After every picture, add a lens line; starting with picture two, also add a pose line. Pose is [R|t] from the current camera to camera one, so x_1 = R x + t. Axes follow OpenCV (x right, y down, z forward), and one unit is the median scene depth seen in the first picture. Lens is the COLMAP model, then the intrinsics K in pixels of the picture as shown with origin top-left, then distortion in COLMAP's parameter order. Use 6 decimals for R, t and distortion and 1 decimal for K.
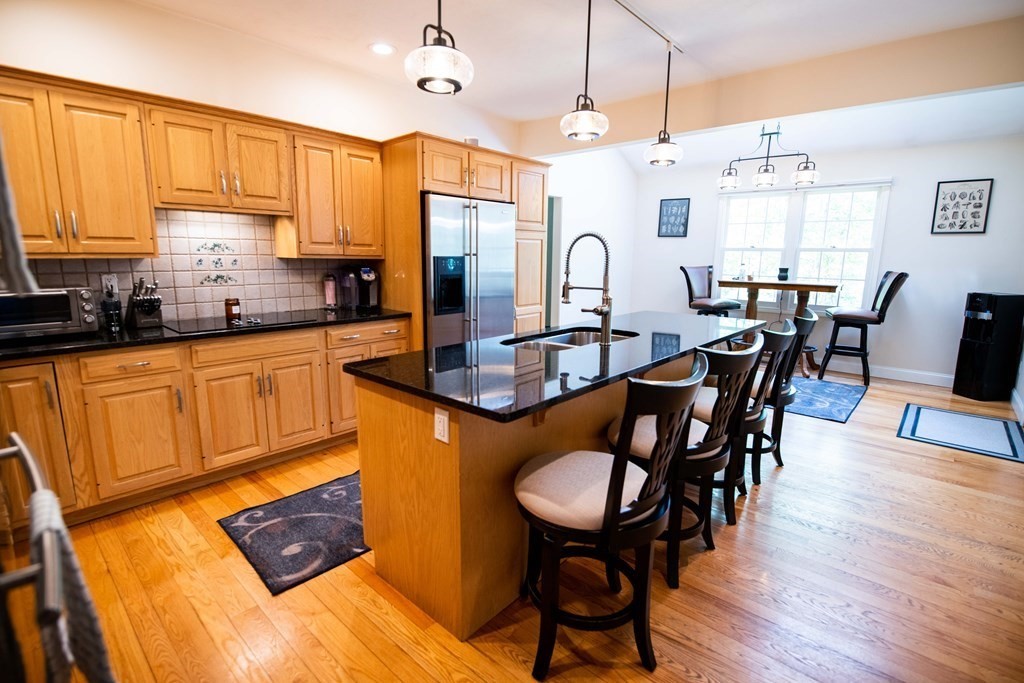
lens RADIAL K [[464.7, 0, 512.0], [0, 464.7, 341.5], [0, 0, 1]] dist [-0.004366, -0.006877]
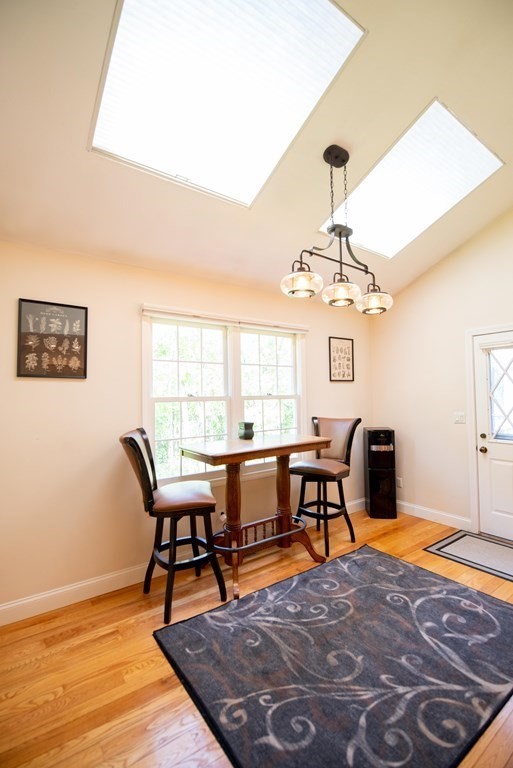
lens RADIAL K [[348.6, 0, 256.5], [0, 348.6, 384.0], [0, 0, 1]] dist [-0.004366, -0.006877]
pose [[0.230382, 0.018034, 0.972933, 0.048702], [0.201218, 0.977337, -0.065762, -0.190997], [-0.952069, 0.210922, 0.221532, 0.902993]]
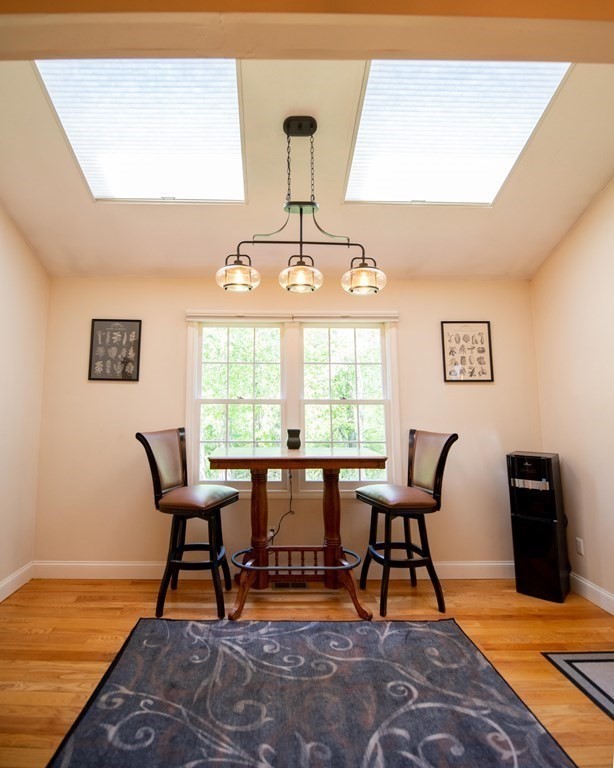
lens RADIAL K [[417.3, 0, 256.6], [0, 417.3, 355.6], [0, 0, 1]] dist [-0.005495, -0.008378]
pose [[0.751835, 0.069549, 0.655673, 0.165443], [0.126353, 0.960794, -0.246798, -0.128259], [-0.647131, 0.268398, 0.713571, 0.623362]]
